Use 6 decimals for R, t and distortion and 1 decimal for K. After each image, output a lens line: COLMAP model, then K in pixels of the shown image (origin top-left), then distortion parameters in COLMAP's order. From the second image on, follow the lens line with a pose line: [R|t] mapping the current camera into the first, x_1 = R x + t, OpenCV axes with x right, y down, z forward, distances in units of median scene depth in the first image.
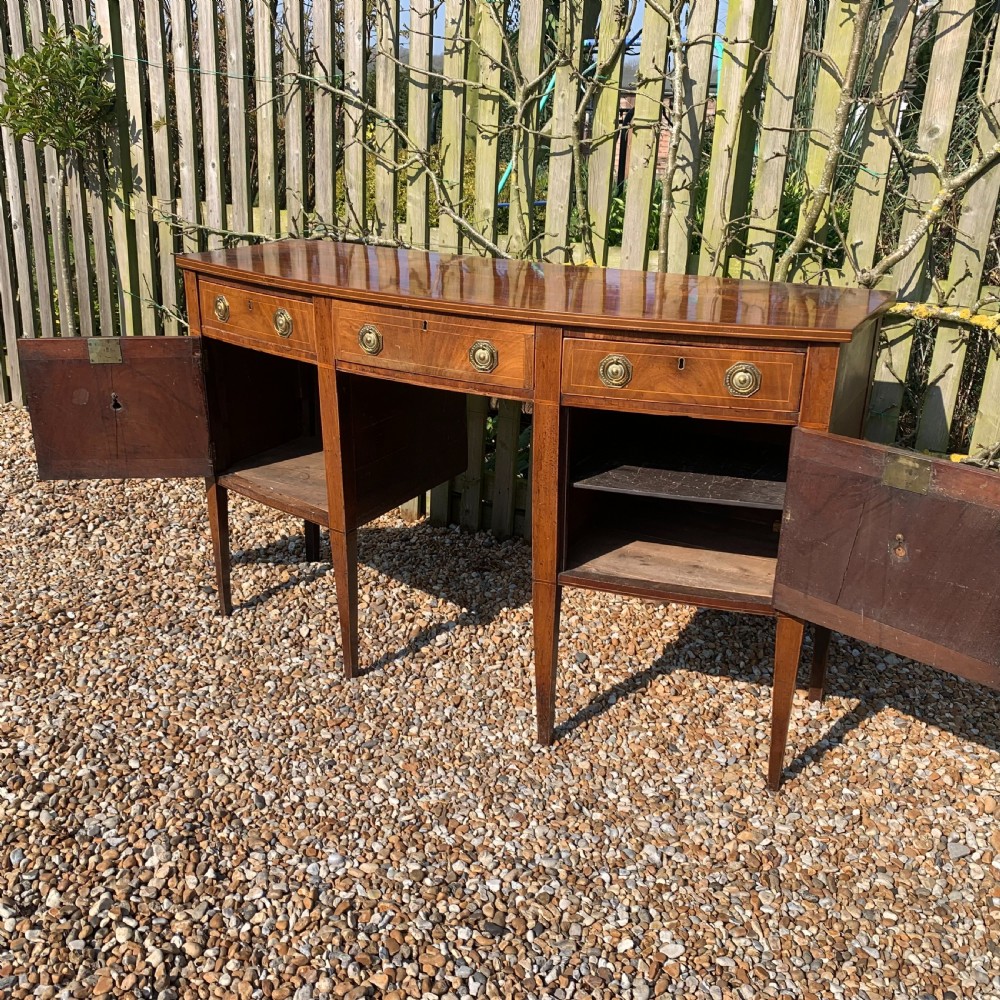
lens RADIAL K [[1036.9, 0, 504.8], [0, 1036.9, 483.1], [0, 0, 1]] dist [-0.004443, 0.000000]
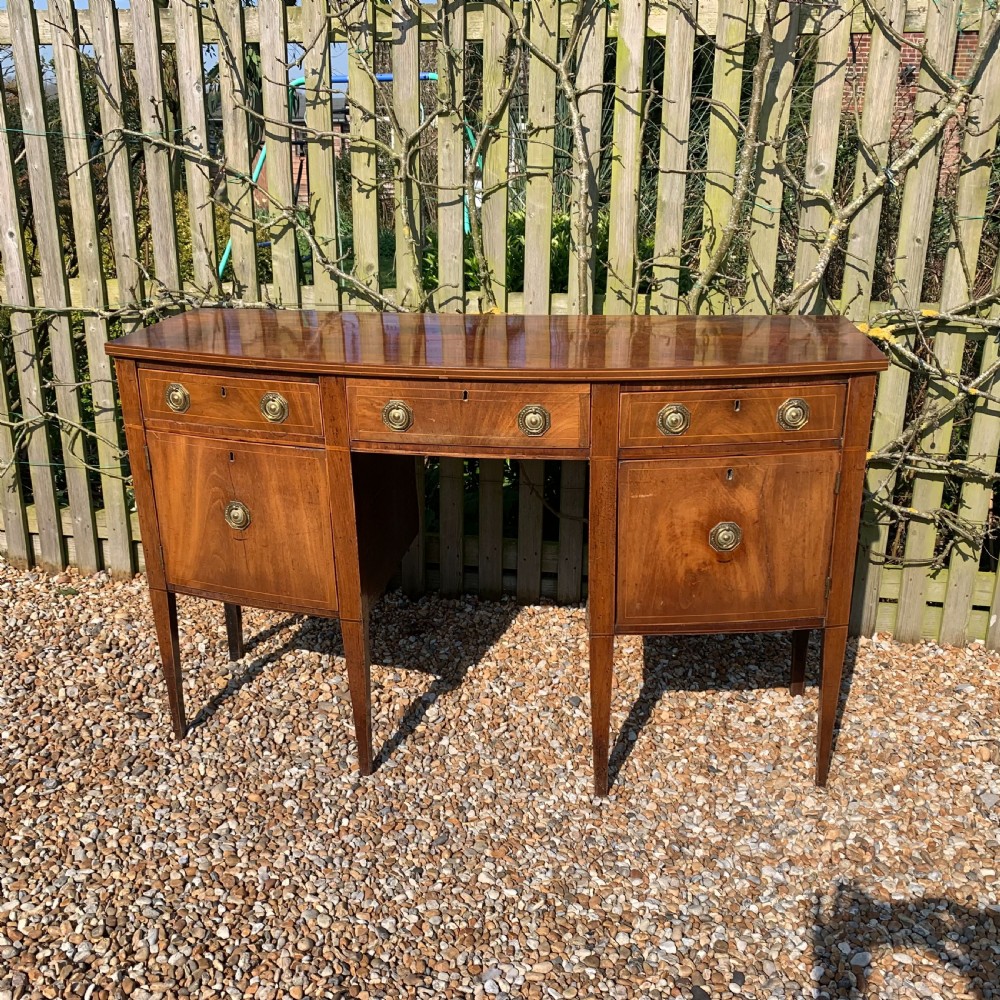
lens RADIAL K [[1036.9, 0, 492.0], [0, 1036.9, 489.6], [0, 0, 1]] dist [-0.004443, 0.000000]
pose [[0.933787, -0.145581, 0.326877, -0.322718], [0.150312, 0.988579, 0.010891, -0.062274], [-0.324729, 0.038964, 0.945004, 0.073509]]
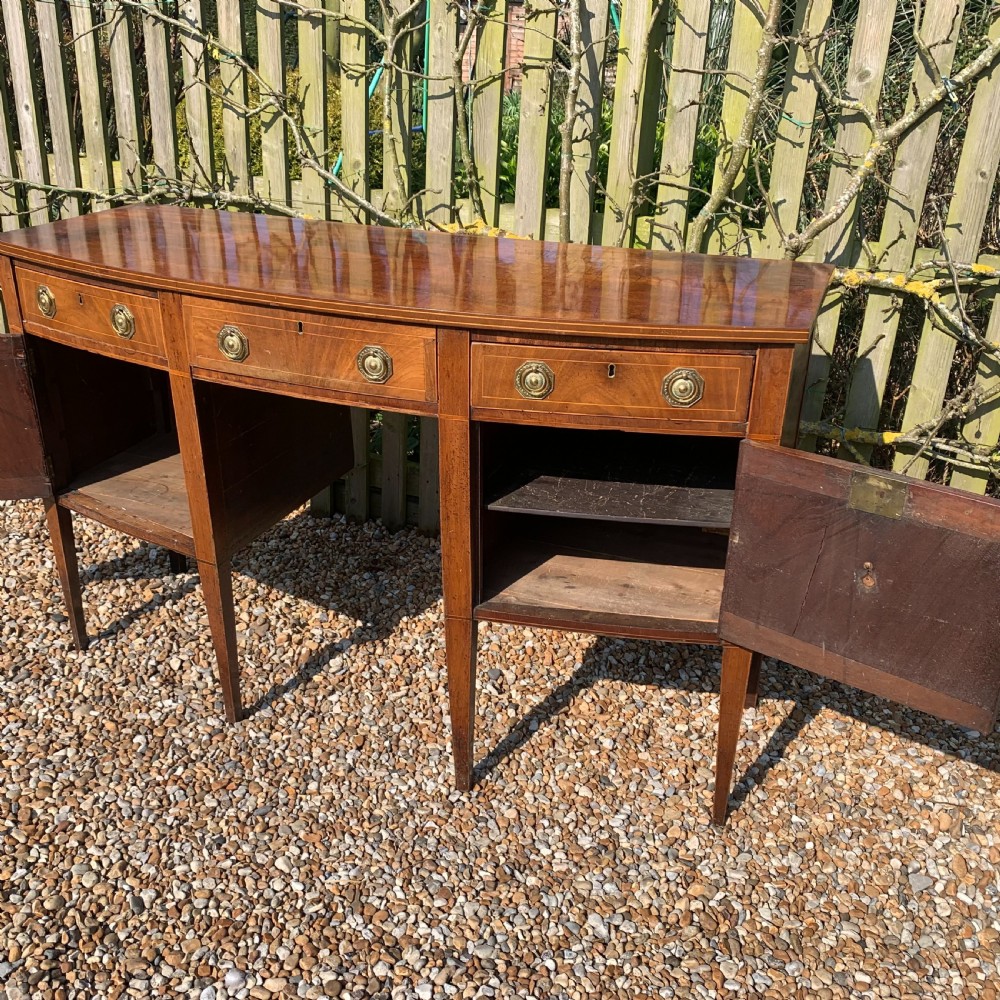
lens RADIAL K [[1036.9, 0, 500.0], [0, 1036.9, 485.1], [0, 0, 1]] dist [-0.004443, 0.000000]
pose [[0.991478, -0.054822, 0.118180, -0.020025], [0.045163, 0.995532, 0.082920, -0.075424], [-0.122198, -0.076876, 0.989524, 0.128717]]
